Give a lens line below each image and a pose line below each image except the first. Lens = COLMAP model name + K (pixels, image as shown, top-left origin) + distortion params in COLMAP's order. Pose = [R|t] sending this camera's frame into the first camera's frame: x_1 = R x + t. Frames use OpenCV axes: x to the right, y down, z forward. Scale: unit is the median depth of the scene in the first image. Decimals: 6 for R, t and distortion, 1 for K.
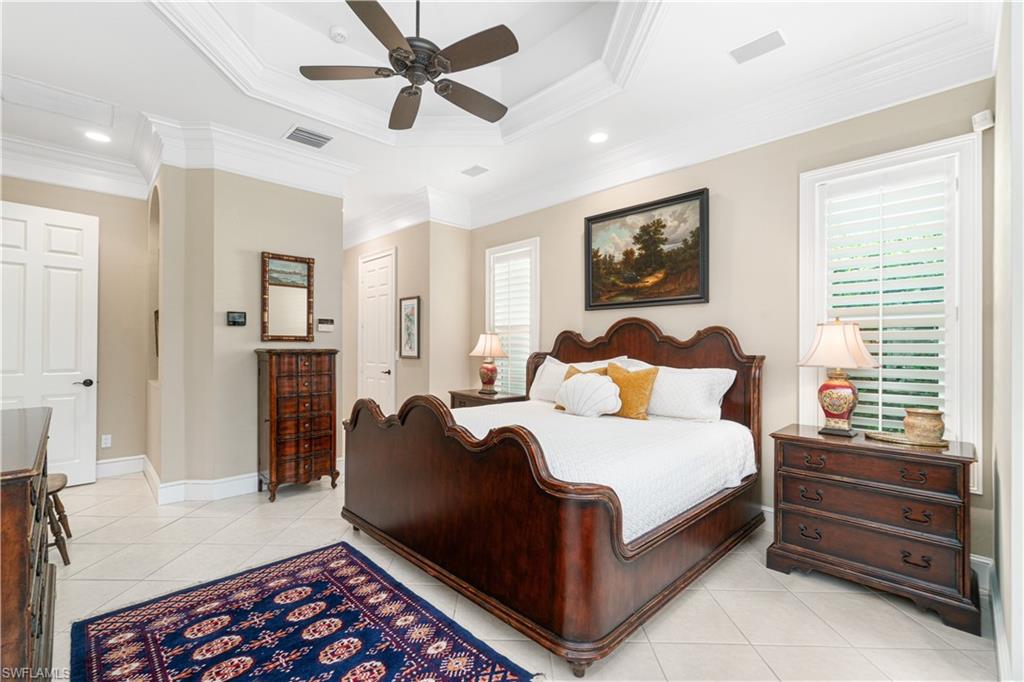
lens RADIAL K [[442.3, 0, 505.2], [0, 442.3, 344.5], [0, 0, 1]] dist [-0.011209, 0.000528]
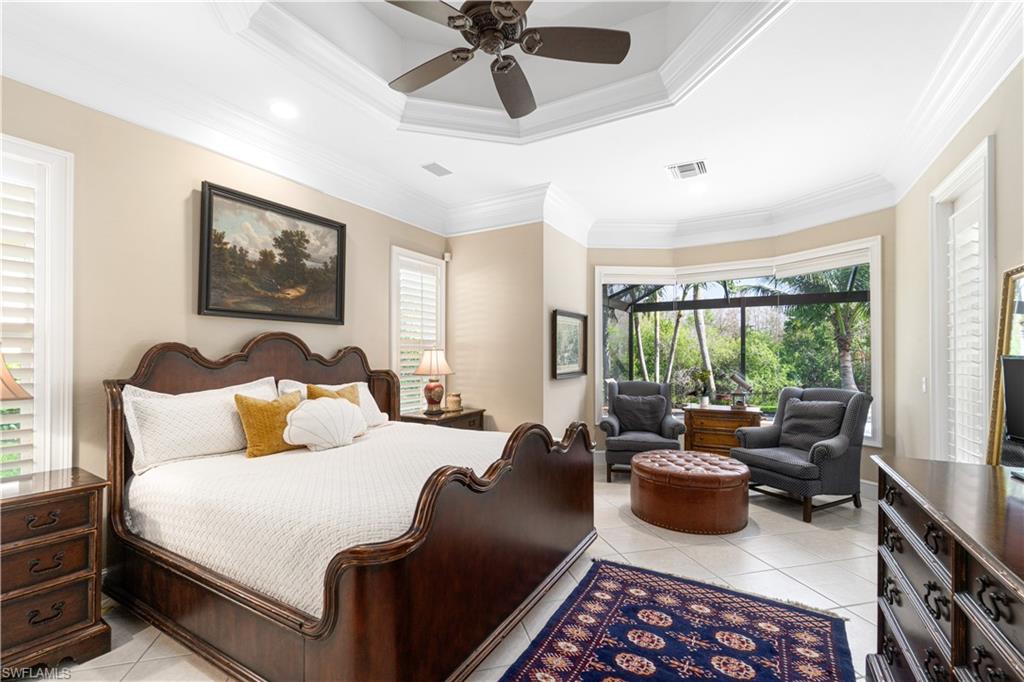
lens RADIAL K [[442.3, 0, 506.2], [0, 442.3, 349.4], [0, 0, 1]] dist [-0.011209, 0.000528]
pose [[-0.265391, 0.008045, 0.964107, -0.692029], [-0.009596, 0.999894, -0.010985, -0.022266], [-0.964093, -0.012167, -0.265286, 0.828331]]
